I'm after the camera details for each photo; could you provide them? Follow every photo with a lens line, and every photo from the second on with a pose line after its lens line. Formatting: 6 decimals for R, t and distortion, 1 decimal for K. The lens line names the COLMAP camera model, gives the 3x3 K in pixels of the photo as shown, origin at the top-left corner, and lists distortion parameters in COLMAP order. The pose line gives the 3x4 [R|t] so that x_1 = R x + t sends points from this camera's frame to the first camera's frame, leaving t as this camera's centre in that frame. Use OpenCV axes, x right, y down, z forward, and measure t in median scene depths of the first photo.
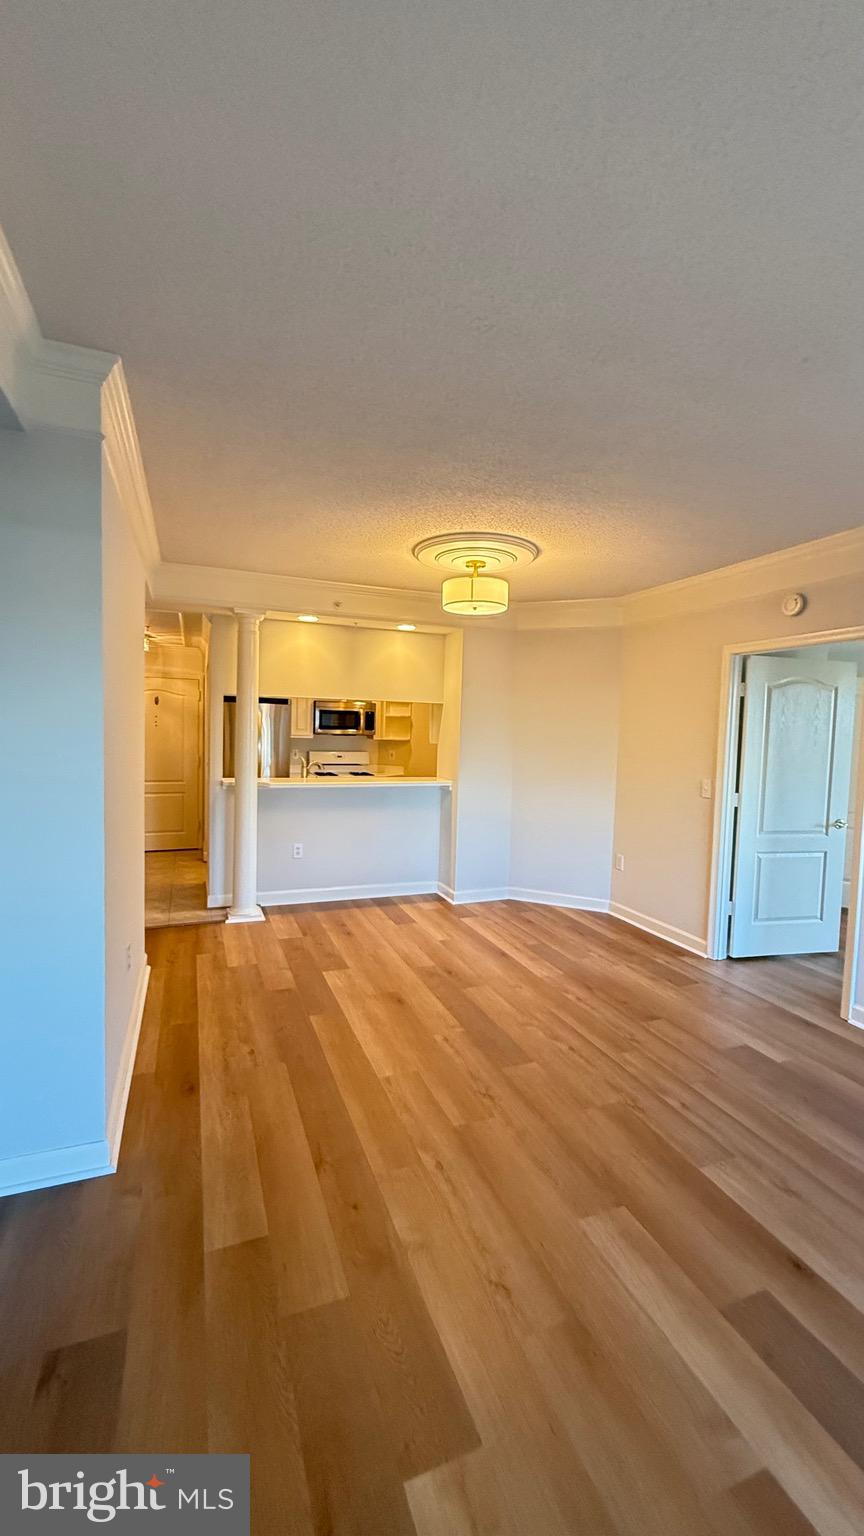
lens RADIAL K [[611.2, 0, 436.5], [0, 611.2, 760.1], [0, 0, 1]] dist [-0.001488, 0.000568]
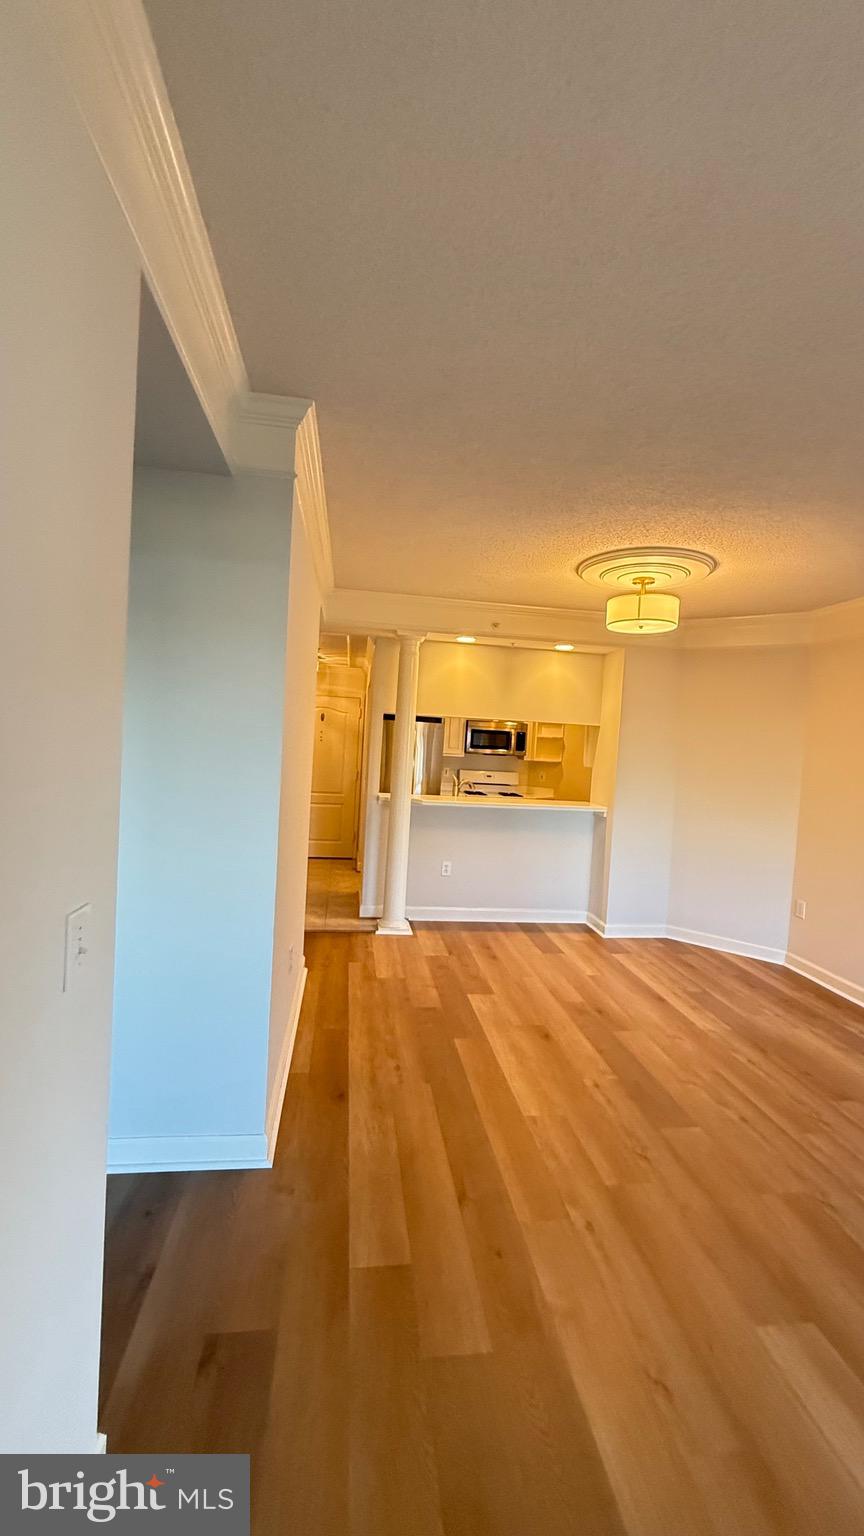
lens RADIAL K [[611.2, 0, 435.6], [0, 611.2, 760.9], [0, 0, 1]] dist [-0.001488, 0.000568]
pose [[0.971009, 0.034635, -0.236520, -0.014638], [-0.041632, 0.998829, -0.024654, -0.004276], [0.235389, 0.033786, 0.971314, 0.012280]]
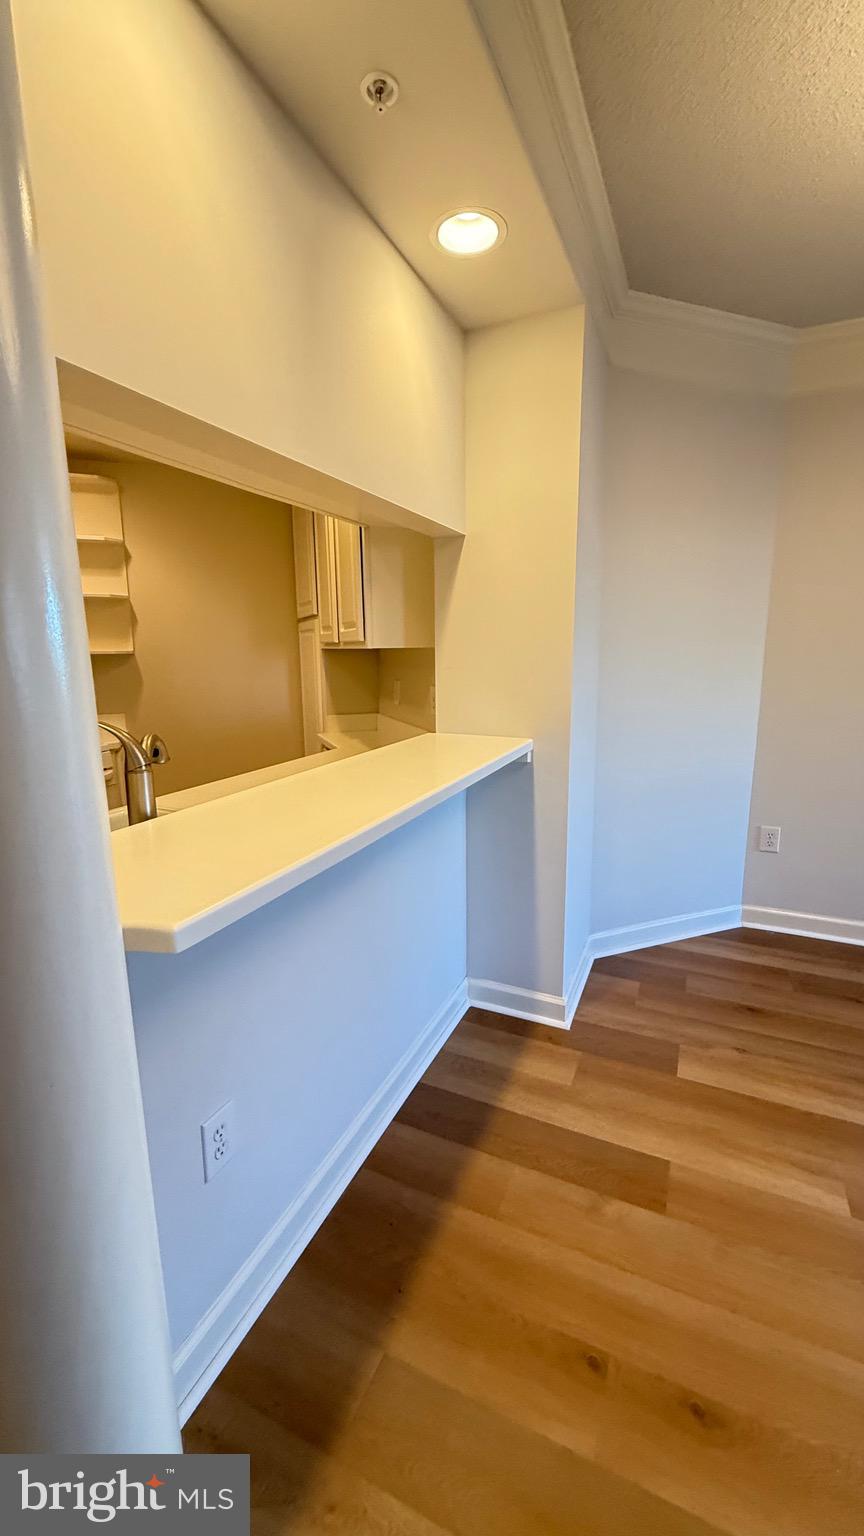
lens RADIAL K [[611.2, 0, 434.1], [0, 611.2, 760.0], [0, 0, 1]] dist [-0.001488, 0.000568]
pose [[0.721227, -0.163660, 0.673088, -0.391254], [0.067120, 0.983628, 0.167247, -0.030769], [-0.689440, -0.075446, 0.720403, 1.036772]]
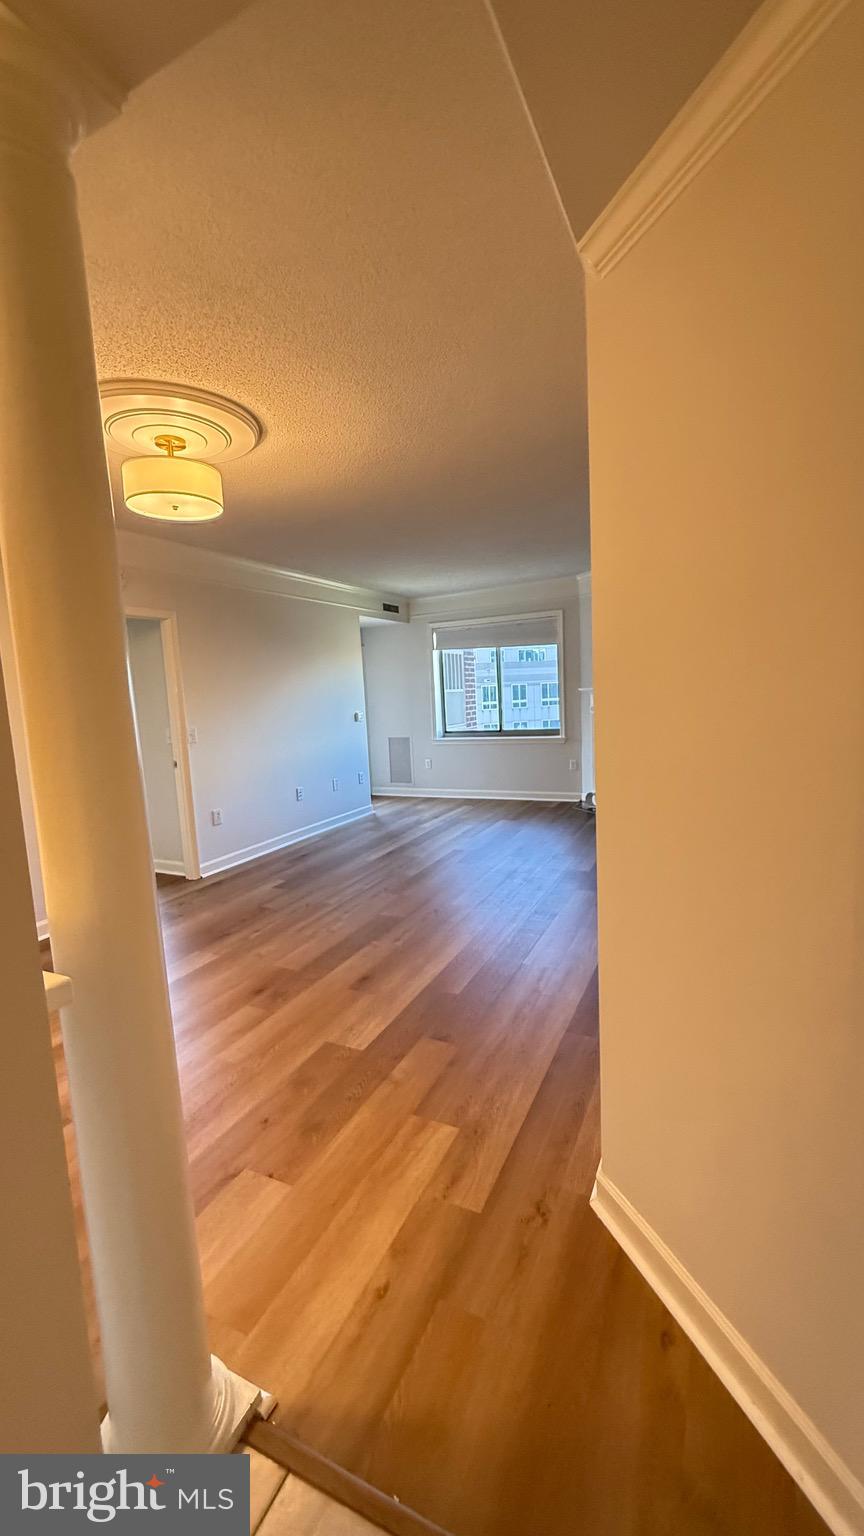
lens RADIAL K [[611.2, 0, 435.5], [0, 611.2, 760.4], [0, 0, 1]] dist [-0.001488, 0.000568]
pose [[-0.672828, -0.078967, 0.735573, -0.660855], [0.068253, 0.983420, 0.168006, -0.058219], [-0.736644, 0.163244, -0.656283, 1.256147]]
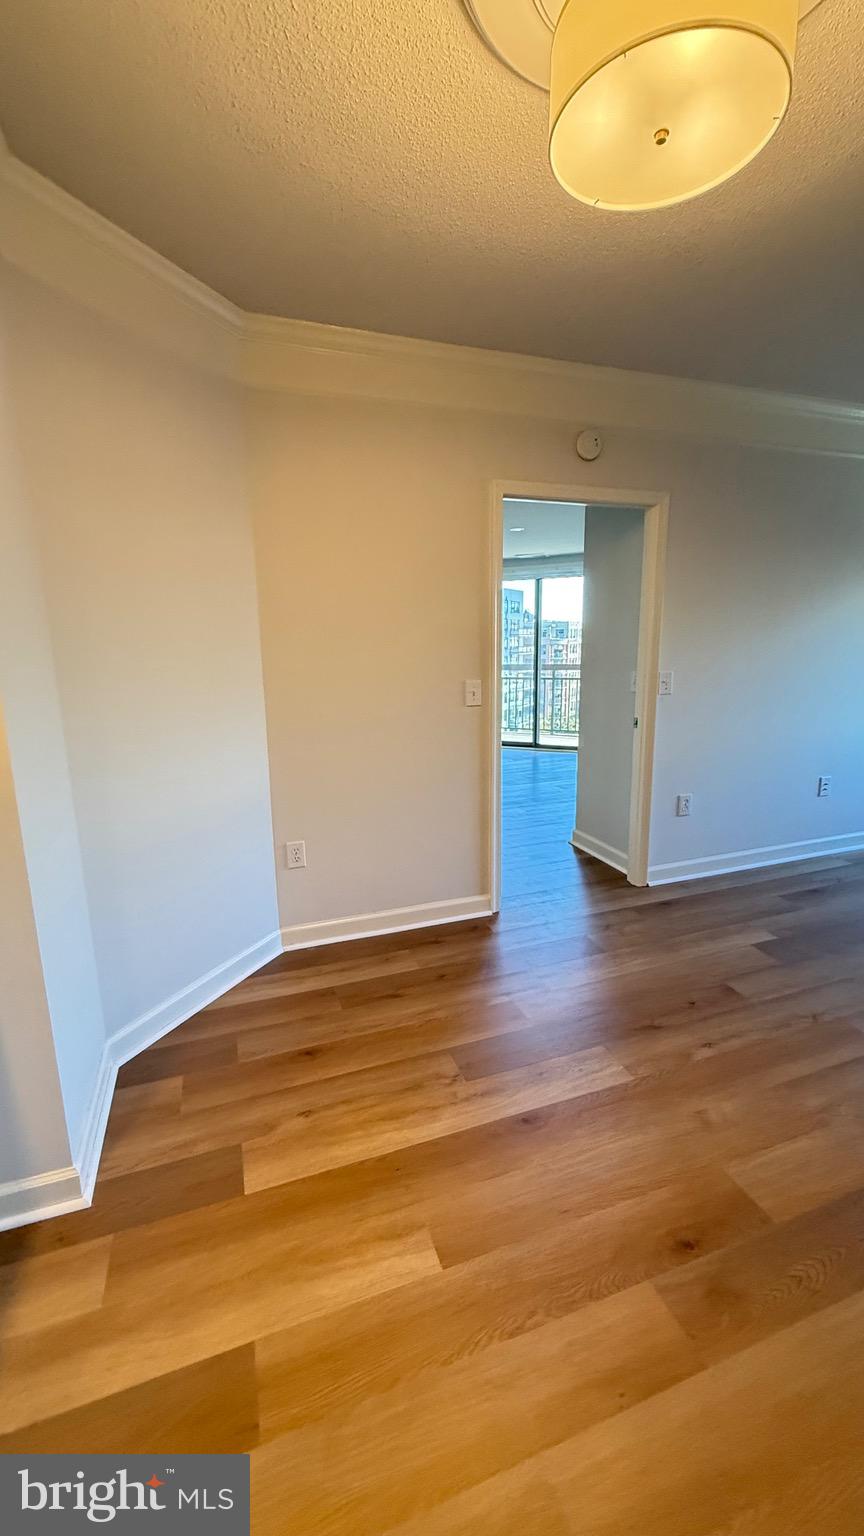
lens RADIAL K [[611.2, 0, 433.9], [0, 611.2, 761.6], [0, 0, 1]] dist [-0.001488, 0.000568]
pose [[0.040843, -0.221174, 0.974379, -0.275311], [0.067835, 0.973556, 0.218144, -0.033919], [-0.996860, 0.057187, 0.054766, 1.078588]]
